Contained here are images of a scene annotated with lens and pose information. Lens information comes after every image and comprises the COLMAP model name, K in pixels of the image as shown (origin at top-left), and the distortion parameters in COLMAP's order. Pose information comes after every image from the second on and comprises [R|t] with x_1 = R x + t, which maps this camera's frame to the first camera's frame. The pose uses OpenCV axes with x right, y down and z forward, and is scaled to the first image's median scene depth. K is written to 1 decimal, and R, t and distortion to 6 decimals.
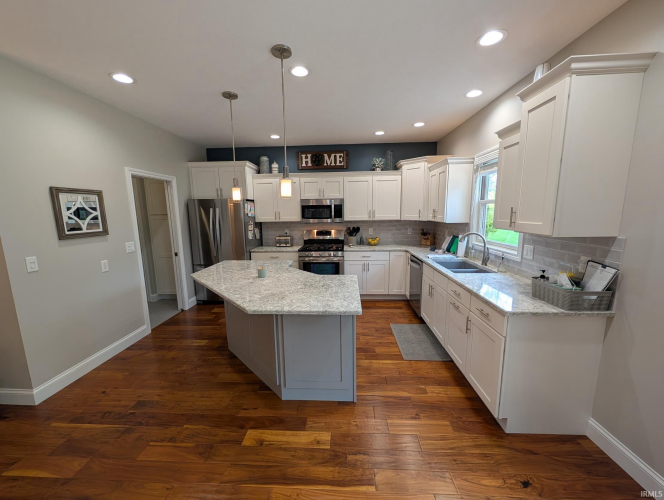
lens RADIAL K [[258.0, 0, 329.8], [0, 258.0, 249.2], [0, 0, 1]] dist [0.002582, -0.000580]
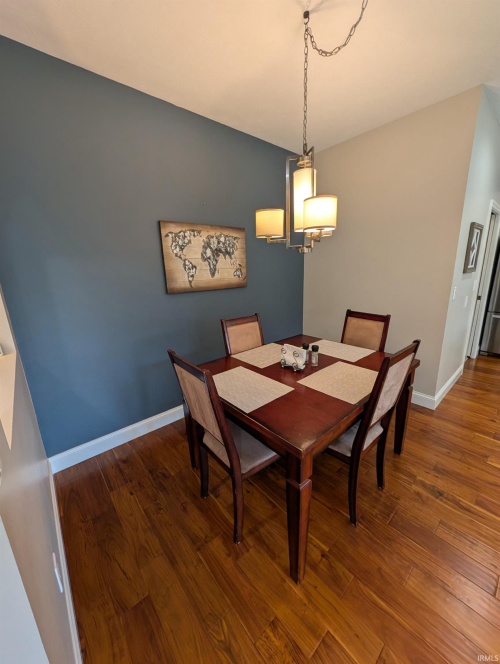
lens RADIAL K [[258.0, 0, 251.6], [0, 258.0, 329.5], [0, 0, 1]] dist [0.002582, -0.000580]
pose [[0.697407, 0.164310, -0.697586, -0.520039], [-0.086375, 0.985539, 0.145782, 0.070329], [0.711451, -0.041416, 0.701514, -0.241767]]
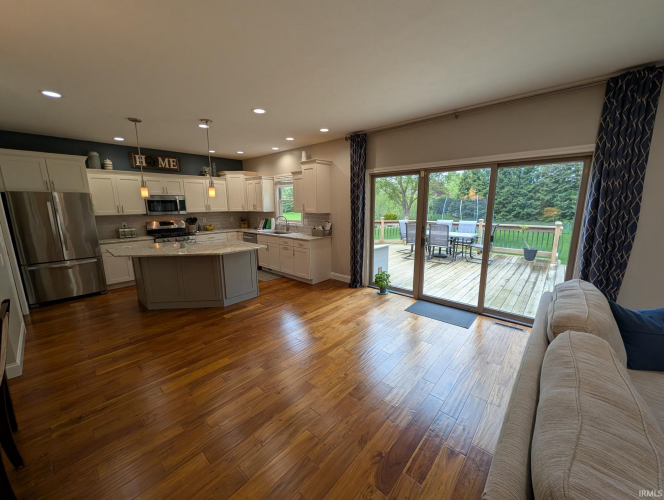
lens RADIAL K [[258.0, 0, 331.8], [0, 258.0, 250.1], [0, 0, 1]] dist [0.002582, -0.000580]
pose [[0.622903, -0.130507, 0.771337, -0.595820], [0.114652, 0.990570, 0.075011, 0.071919], [-0.773852, 0.041711, 0.631991, -0.433786]]
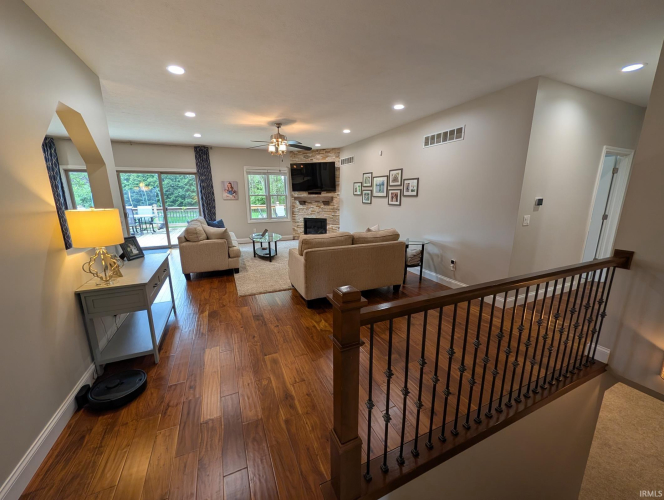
lens RADIAL K [[258.0, 0, 331.3], [0, 258.0, 251.9], [0, 0, 1]] dist [0.002582, -0.000580]
pose [[-0.447340, -0.182965, 0.875449, -1.688427], [0.142859, 0.951665, 0.271892, 0.119317], [-0.882881, 0.246694, -0.399579, -0.518833]]
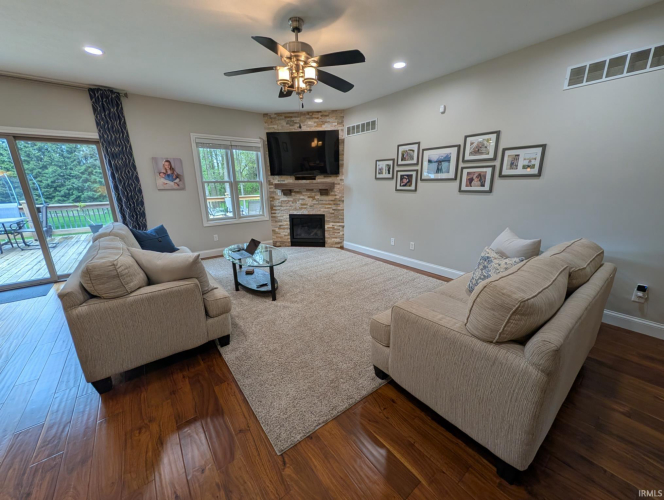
lens RADIAL K [[258.0, 0, 332.9], [0, 258.0, 251.6], [0, 0, 1]] dist [0.002582, -0.000580]
pose [[-0.652542, -0.173918, 0.737524, -0.970827], [0.136678, 0.930326, 0.340313, 0.128839], [-0.745324, 0.322872, -0.583306, -0.498378]]
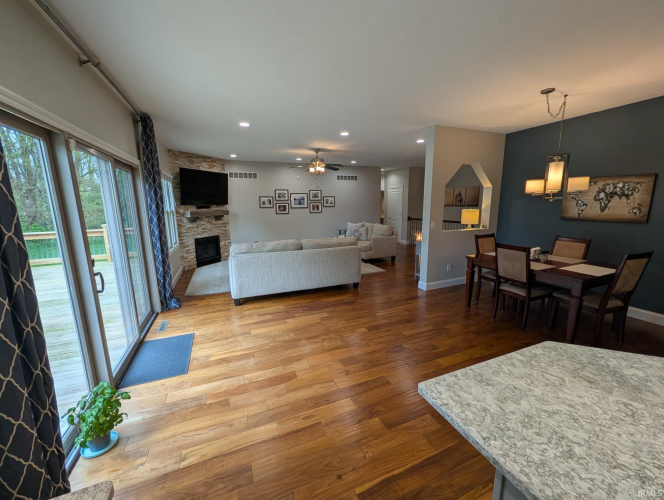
lens RADIAL K [[258.0, 0, 329.8], [0, 258.0, 260.3], [0, 0, 1]] dist [0.002582, -0.000580]
pose [[-0.901785, 0.122044, -0.414596, 0.207521], [-0.035647, 0.935028, 0.352778, -0.084852], [0.430713, 0.332909, -0.838843, 0.549137]]
